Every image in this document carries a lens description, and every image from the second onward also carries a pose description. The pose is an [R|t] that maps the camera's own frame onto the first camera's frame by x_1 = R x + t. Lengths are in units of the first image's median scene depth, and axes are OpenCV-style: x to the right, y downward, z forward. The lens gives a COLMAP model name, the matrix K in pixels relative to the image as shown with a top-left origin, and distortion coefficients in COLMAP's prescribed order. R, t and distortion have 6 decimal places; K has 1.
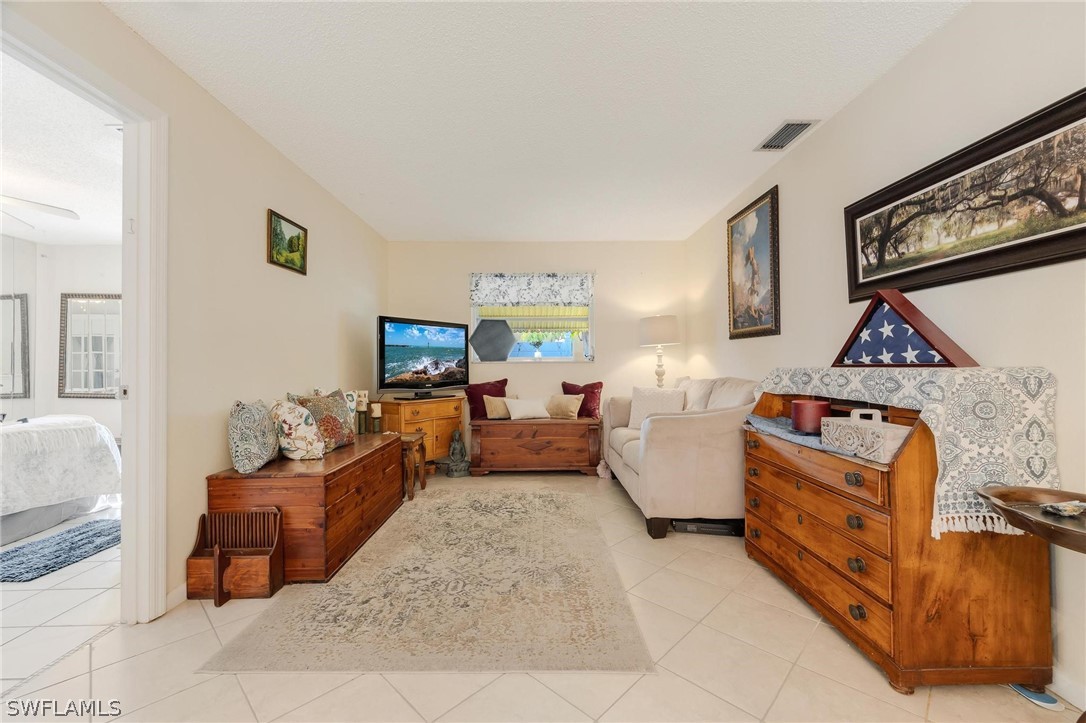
lens RADIAL K [[439.4, 0, 545.9], [0, 439.4, 360.8], [0, 0, 1]] dist [-0.000884, 0.000186]
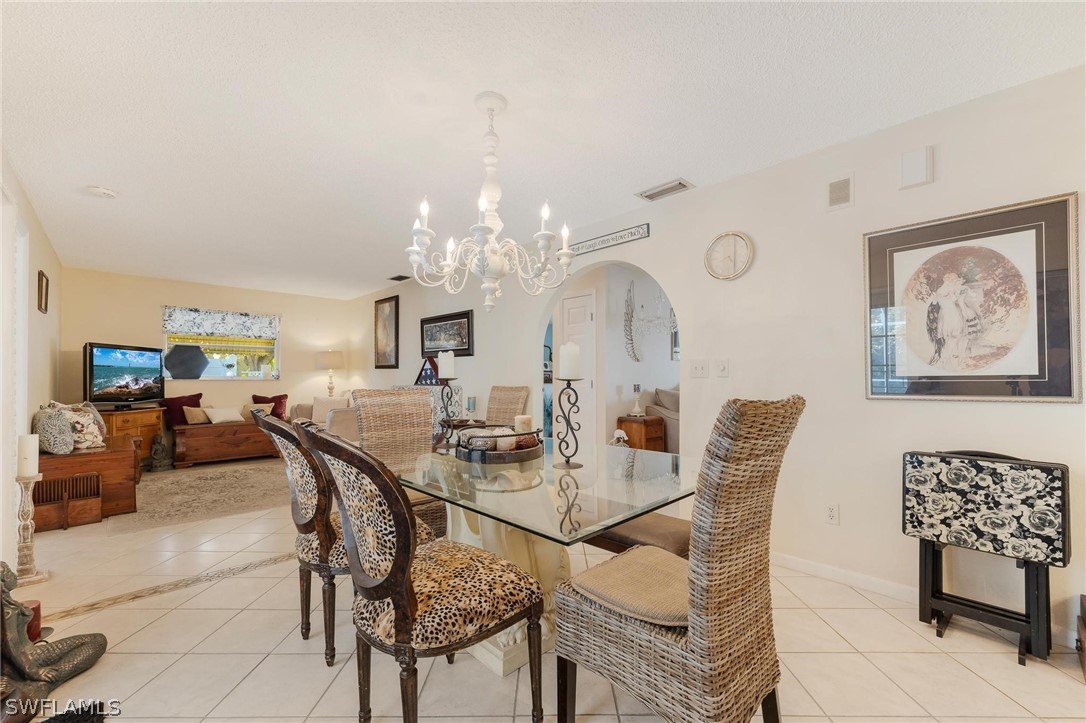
lens RADIAL K [[439.4, 0, 536.3], [0, 439.4, 370.7], [0, 0, 1]] dist [-0.000884, 0.000186]
pose [[0.741806, 0.019131, 0.670342, -0.243345], [-0.013524, 0.999816, -0.013568, -0.021019], [-0.670478, 0.001000, 0.741928, -0.639679]]
